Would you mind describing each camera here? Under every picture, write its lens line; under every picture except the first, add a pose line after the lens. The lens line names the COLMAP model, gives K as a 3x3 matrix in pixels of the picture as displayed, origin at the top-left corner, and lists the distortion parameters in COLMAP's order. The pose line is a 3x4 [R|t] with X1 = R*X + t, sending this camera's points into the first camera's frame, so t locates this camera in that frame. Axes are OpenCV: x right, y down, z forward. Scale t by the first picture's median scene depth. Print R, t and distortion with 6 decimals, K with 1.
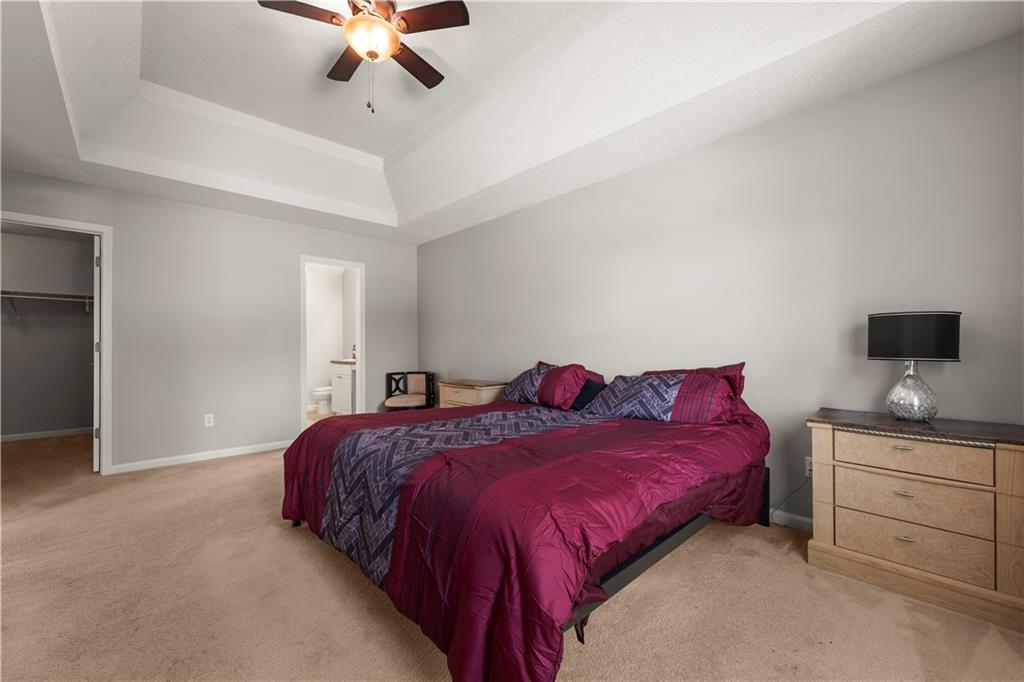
lens RADIAL K [[412.1, 0, 510.8], [0, 412.1, 346.7], [0, 0, 1]] dist [0.001445, 0.000076]
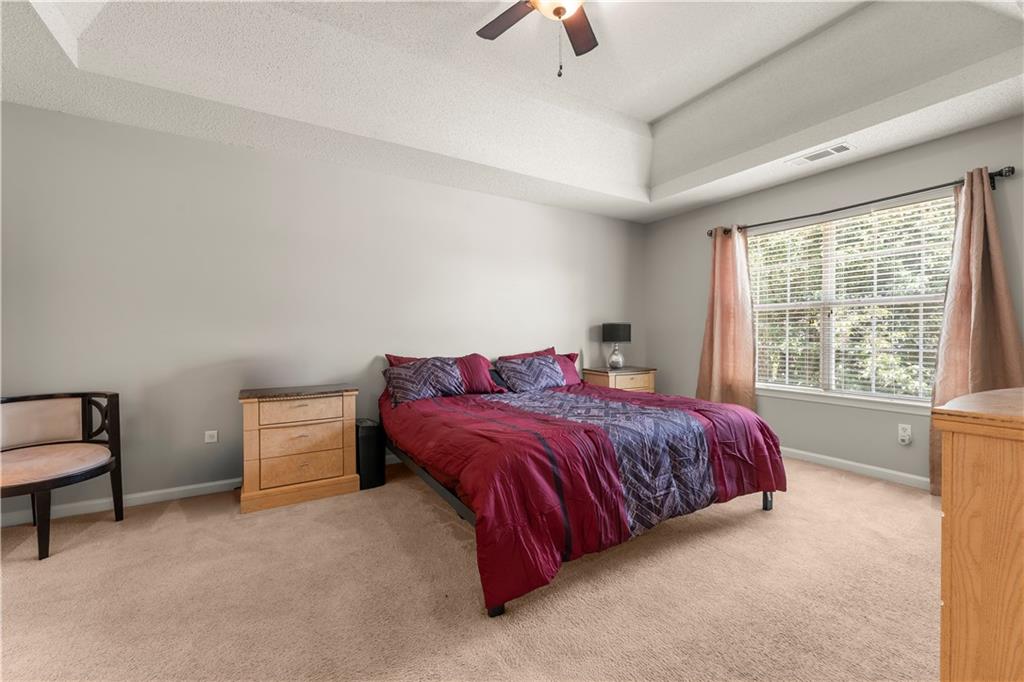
lens RADIAL K [[412.1, 0, 509.6], [0, 412.1, 337.0], [0, 0, 1]] dist [0.001445, 0.000076]
pose [[0.216311, -0.021122, 0.976096, -1.066143], [-0.008411, 0.999689, 0.023496, -0.037561], [-0.976288, -0.013292, 0.216066, 0.766904]]
